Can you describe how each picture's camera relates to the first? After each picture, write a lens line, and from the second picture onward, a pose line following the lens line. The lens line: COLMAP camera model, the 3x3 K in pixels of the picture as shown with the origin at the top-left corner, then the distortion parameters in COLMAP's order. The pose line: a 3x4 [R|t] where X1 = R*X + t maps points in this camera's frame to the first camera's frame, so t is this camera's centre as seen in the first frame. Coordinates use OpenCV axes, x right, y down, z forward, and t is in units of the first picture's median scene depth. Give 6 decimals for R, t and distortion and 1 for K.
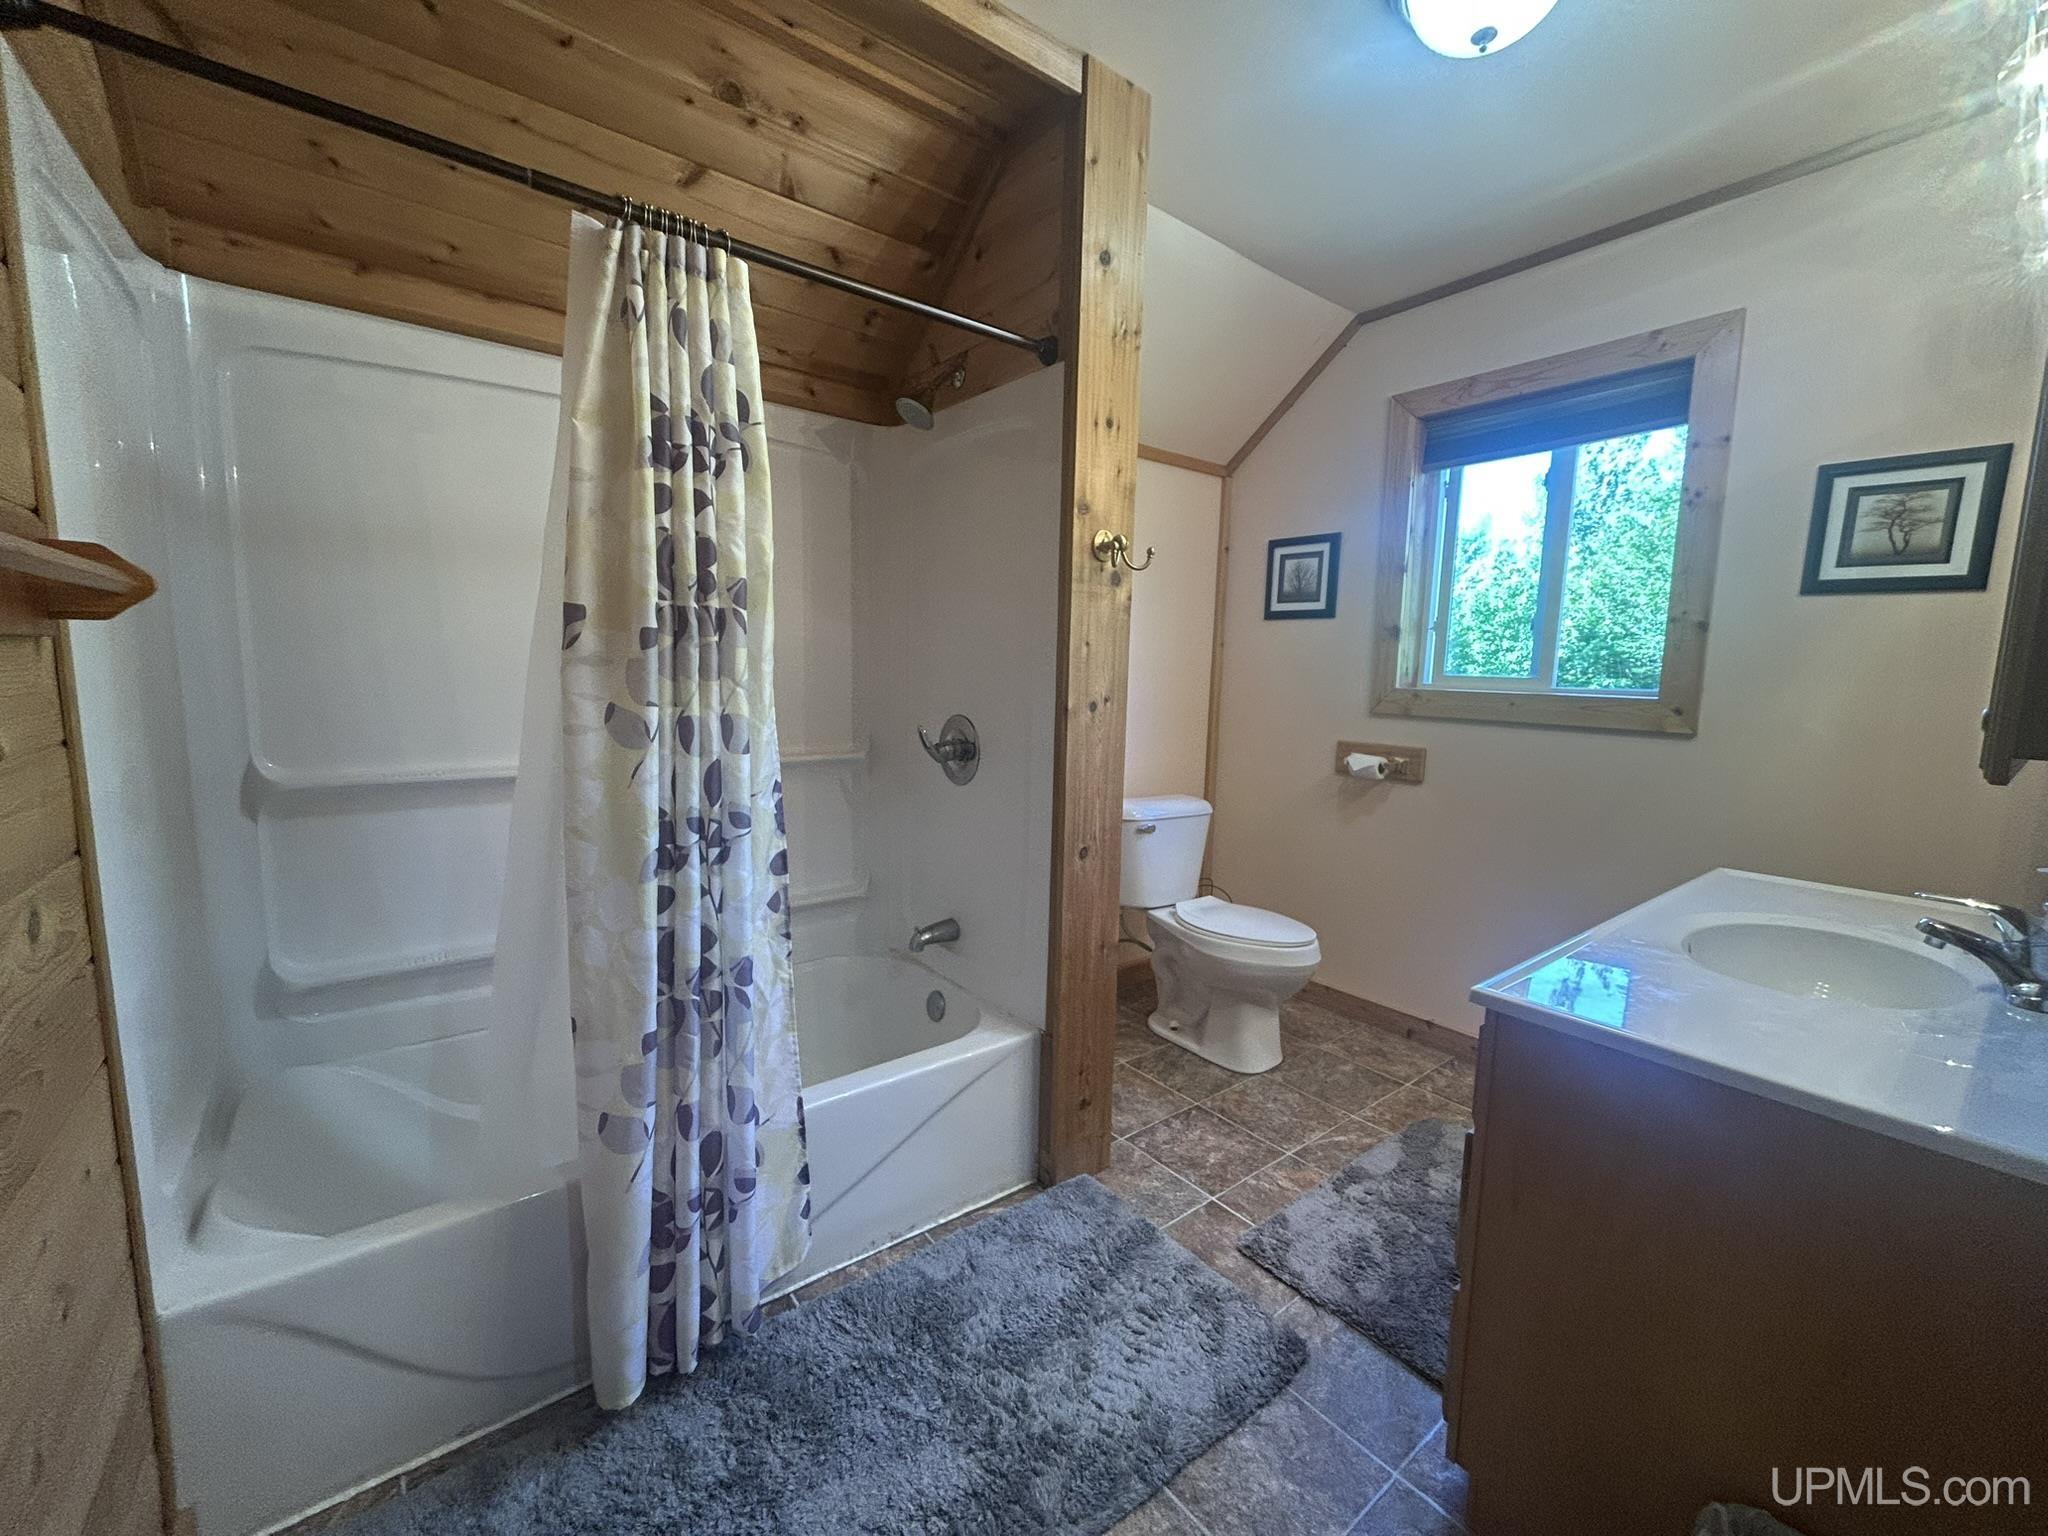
lens RADIAL K [[828.9, 0, 1020.4], [0, 828.9, 760.5], [0, 0, 1]] dist [0.002602, -0.001620]
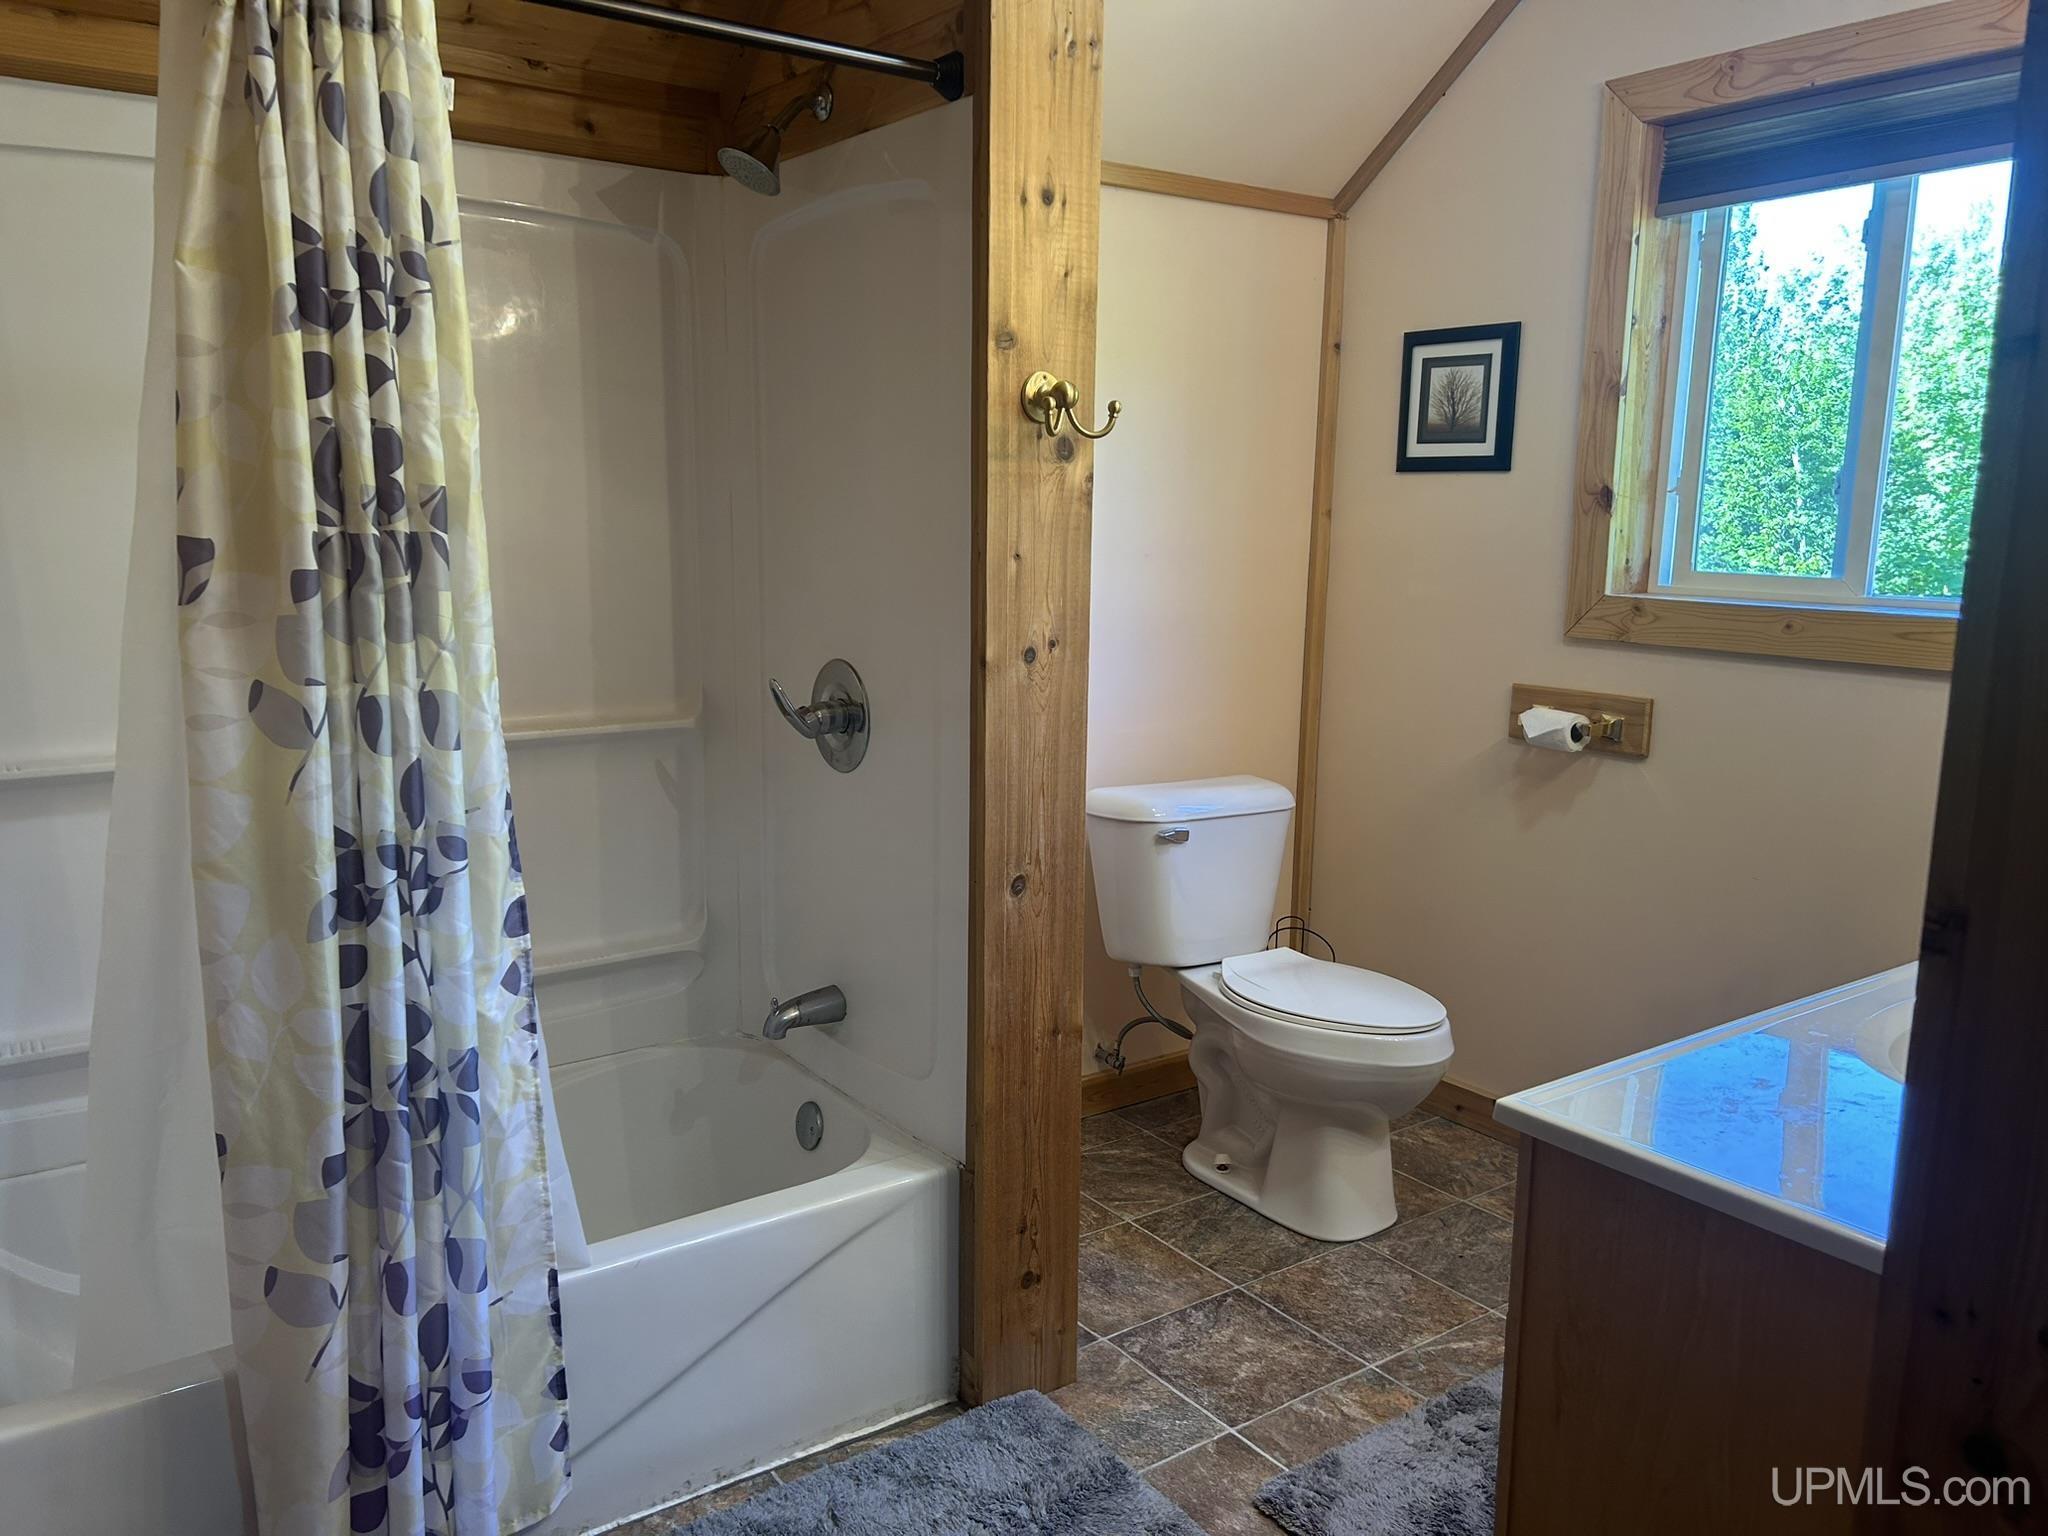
lens RADIAL K [[1533.9, 0, 1003.2], [0, 1533.9, 766.0], [0, 0, 1]] dist [0.060308, -0.038200]
pose [[0.998778, -0.003803, -0.049272, 0.115758], [0.006488, 0.998496, 0.054445, -0.041316], [0.048991, -0.054698, 0.997300, -0.154030]]
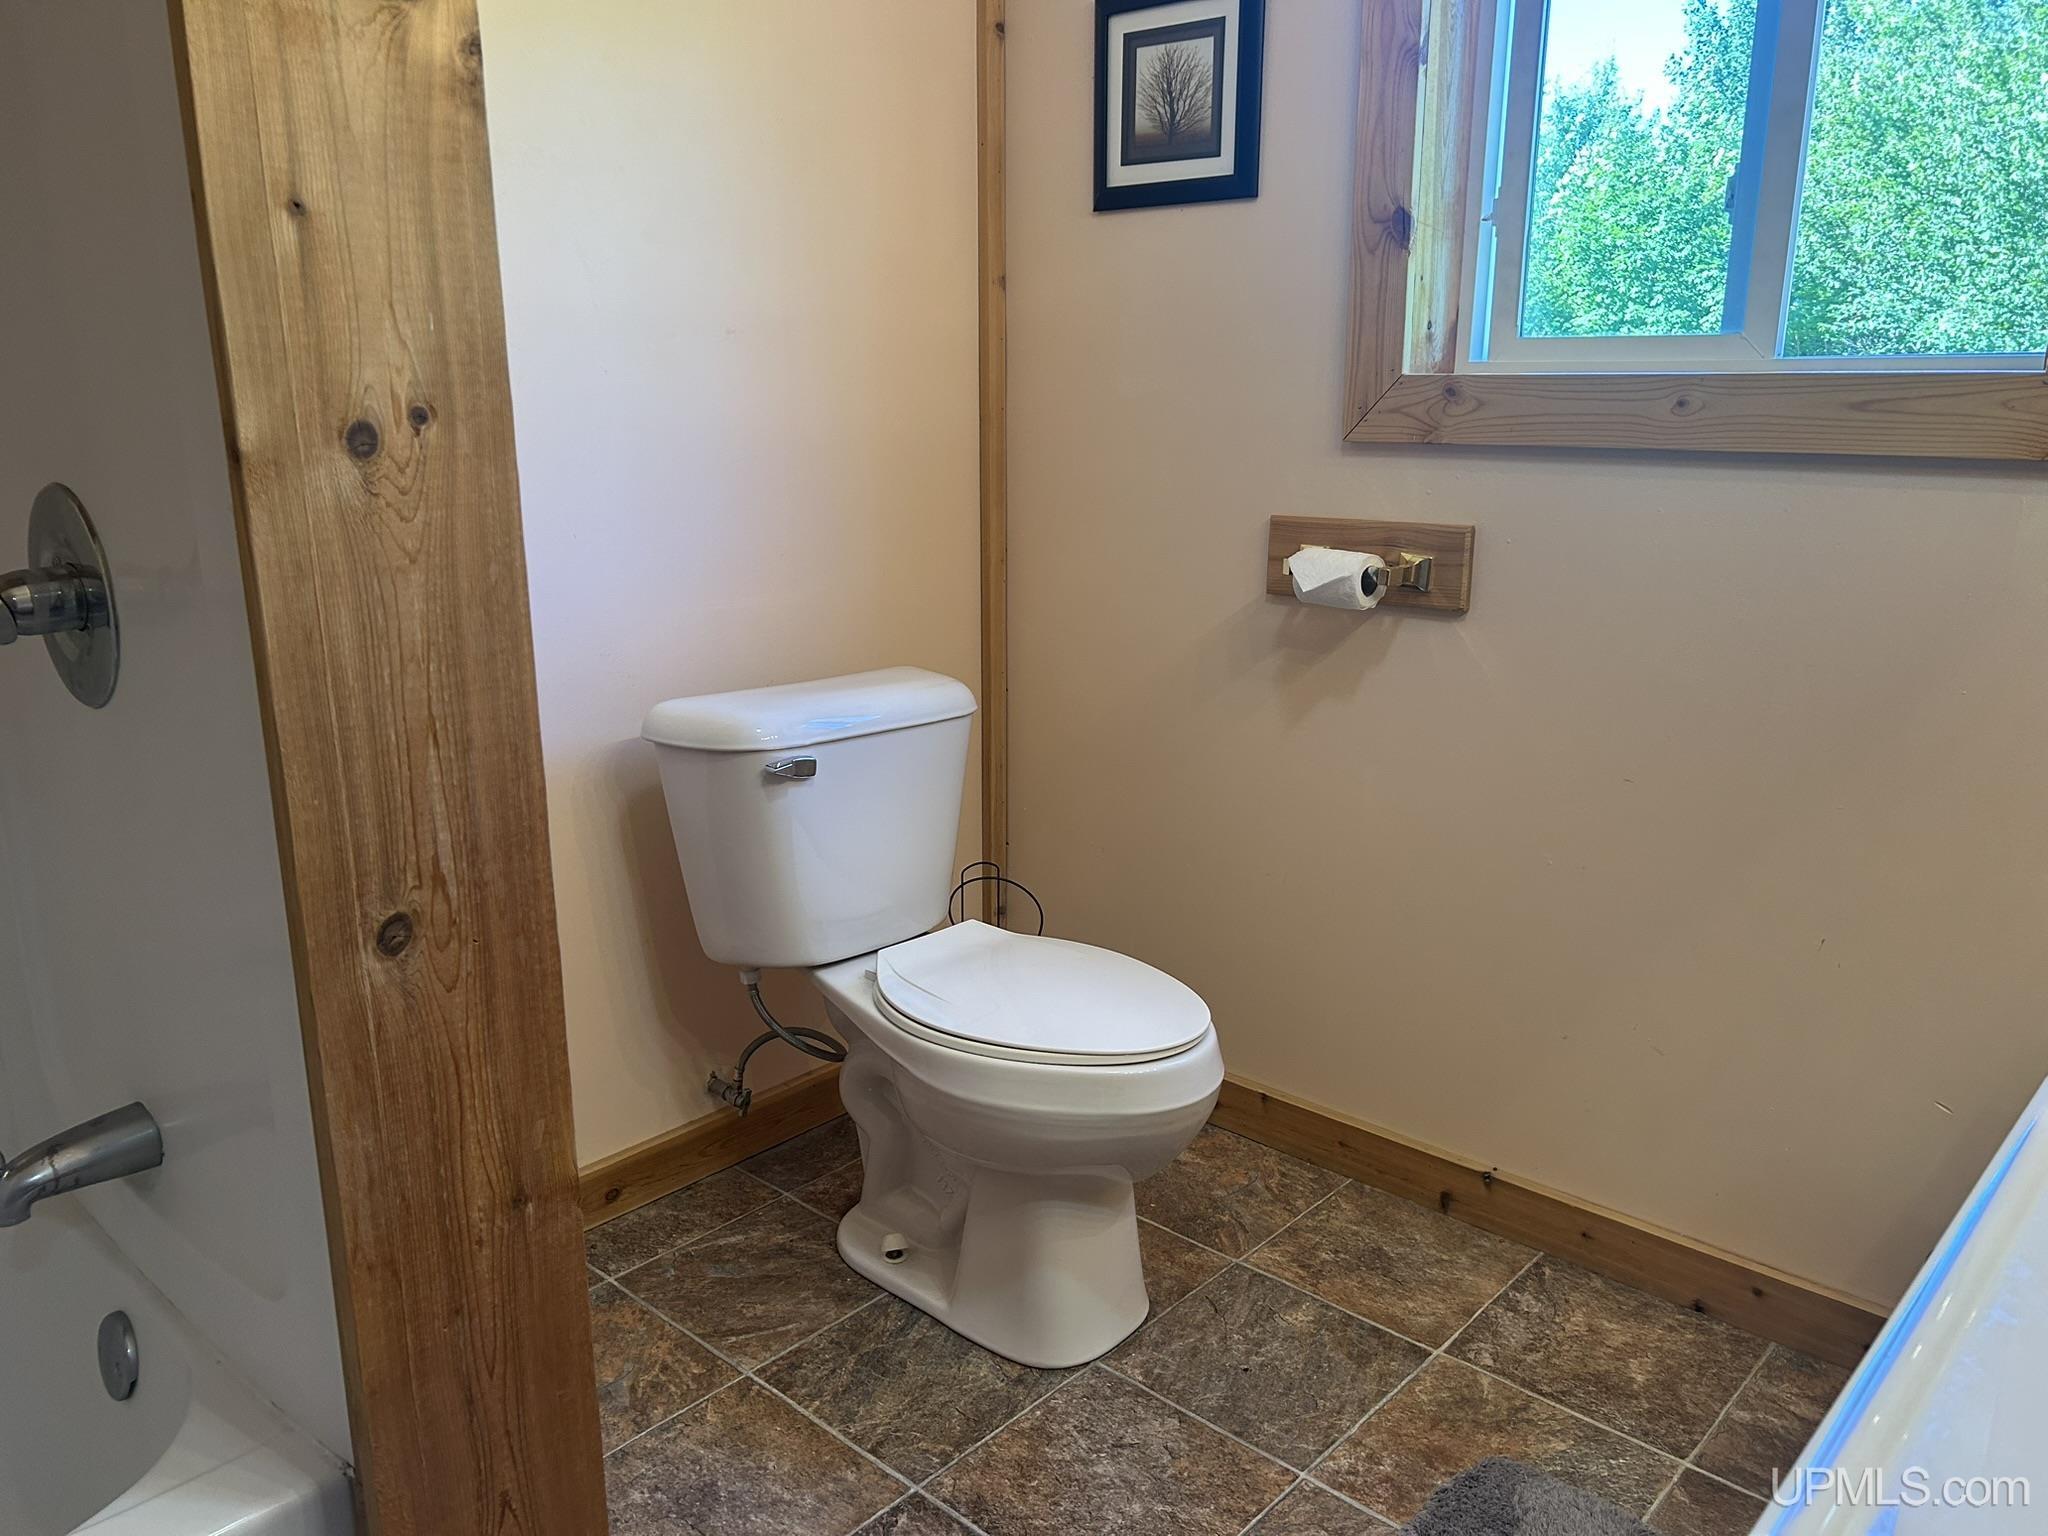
lens RADIAL K [[1533.9, 0, 1024.6], [0, 1533.9, 766.8], [0, 0, 1]] dist [0.060308, -0.038200]
pose [[0.985907, -0.065743, 0.153838, 0.207279], [0.044950, 0.989835, 0.134931, -0.014365], [-0.161145, -0.126115, 0.978840, 0.395020]]
